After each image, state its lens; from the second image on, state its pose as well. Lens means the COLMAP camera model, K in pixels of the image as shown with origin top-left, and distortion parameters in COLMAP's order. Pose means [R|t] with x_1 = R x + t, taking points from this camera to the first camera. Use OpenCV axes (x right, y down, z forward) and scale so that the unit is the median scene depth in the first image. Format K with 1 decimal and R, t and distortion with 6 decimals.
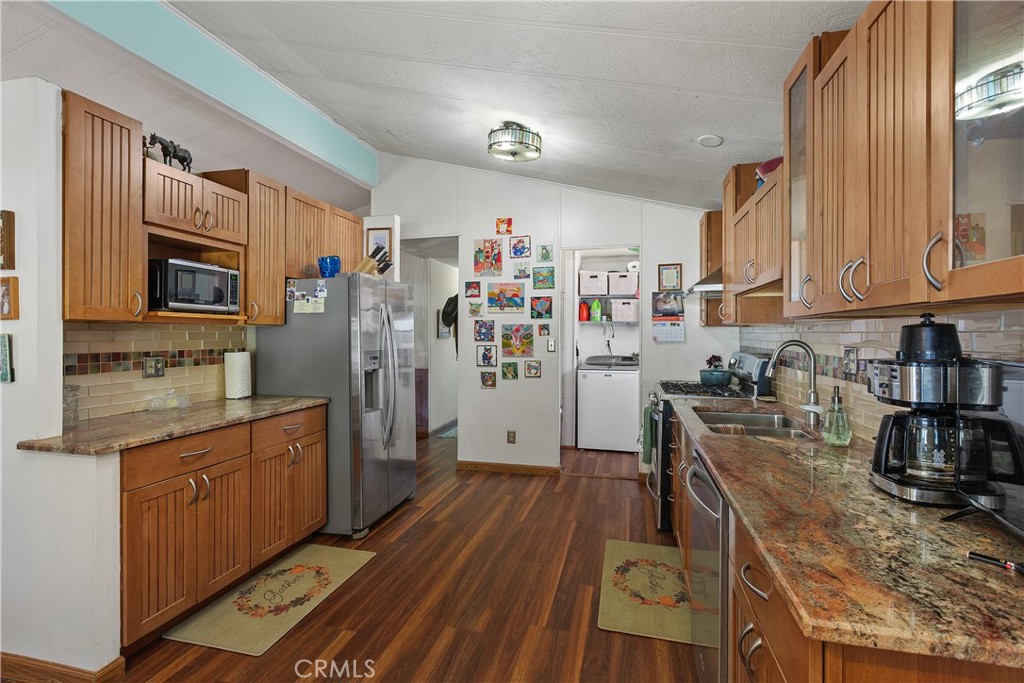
lens RADIAL K [[476.3, 0, 497.7], [0, 476.3, 333.3], [0, 0, 1]] dist [-0.003534, 0.001225]
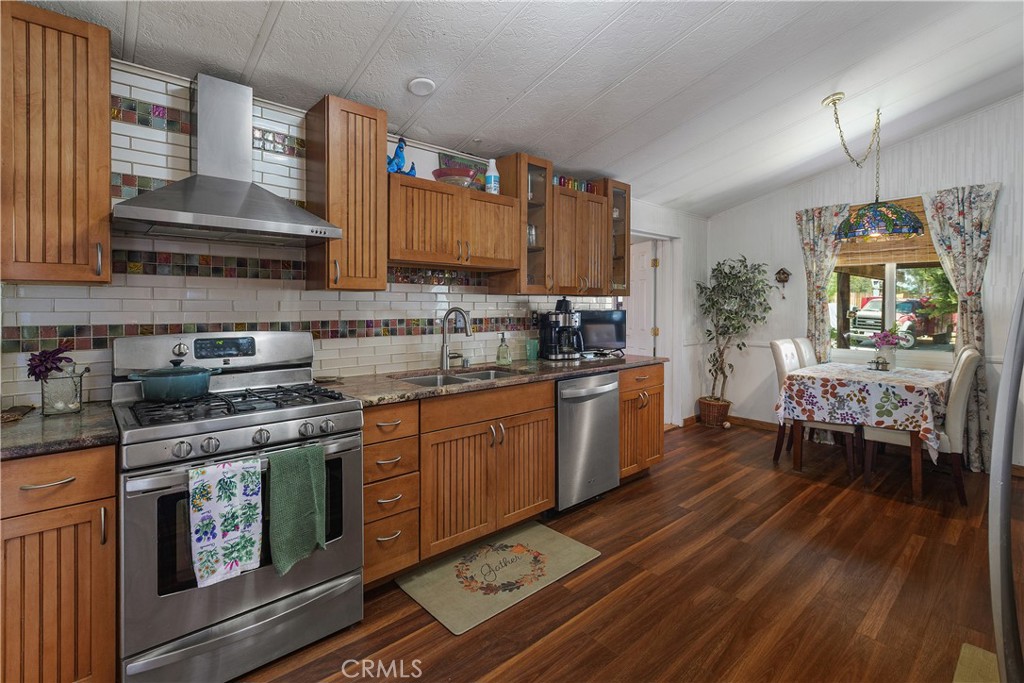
lens RADIAL K [[476.3, 0, 502.7], [0, 476.3, 314.4], [0, 0, 1]] dist [-0.003534, 0.001225]
pose [[-0.837763, -0.020457, 0.545650, -0.101290], [-0.009564, 0.999694, 0.022795, 0.001218], [-0.545950, 0.013879, -0.837703, 1.003063]]
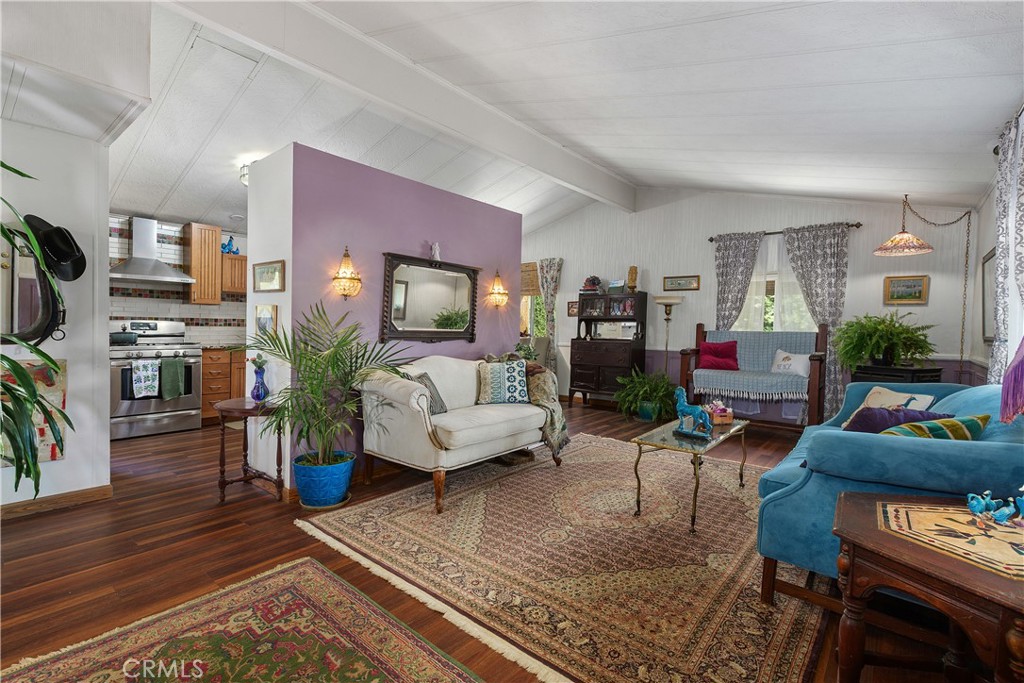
lens RADIAL K [[476.3, 0, 508.7], [0, 476.3, 336.5], [0, 0, 1]] dist [-0.003534, 0.001225]
pose [[-0.908230, -0.025755, 0.417678, -1.121462], [-0.019587, 0.999627, 0.019046, 0.041253], [-0.418013, 0.009117, -0.908395, 1.556503]]
